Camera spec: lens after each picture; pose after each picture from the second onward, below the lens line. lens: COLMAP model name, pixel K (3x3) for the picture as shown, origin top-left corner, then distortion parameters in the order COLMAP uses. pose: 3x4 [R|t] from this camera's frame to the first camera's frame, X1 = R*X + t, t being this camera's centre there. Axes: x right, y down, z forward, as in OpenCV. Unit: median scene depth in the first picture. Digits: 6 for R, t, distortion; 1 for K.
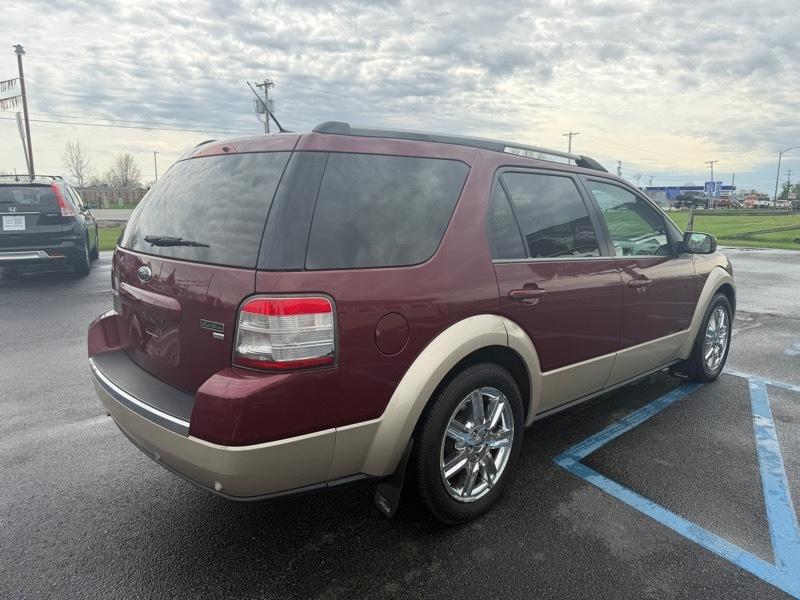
lens RADIAL K [[586.0, 0, 391.6], [0, 586.0, 299.4], [0, 0, 1]] dist [0.025355, -0.019307]
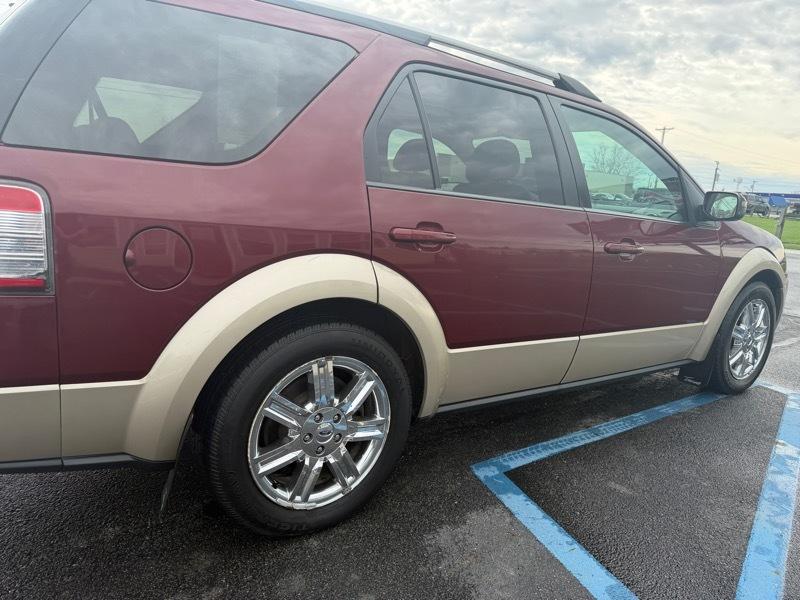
lens RADIAL K [[583.6, 0, 385.6], [0, 583.6, 311.9], [0, 0, 1]] dist [0.014659, -0.007085]
pose [[0.988206, 0.085498, -0.127038, 0.196191], [-0.080331, 0.995740, 0.045263, 0.037773], [0.130367, -0.034524, 0.990865, 0.193666]]
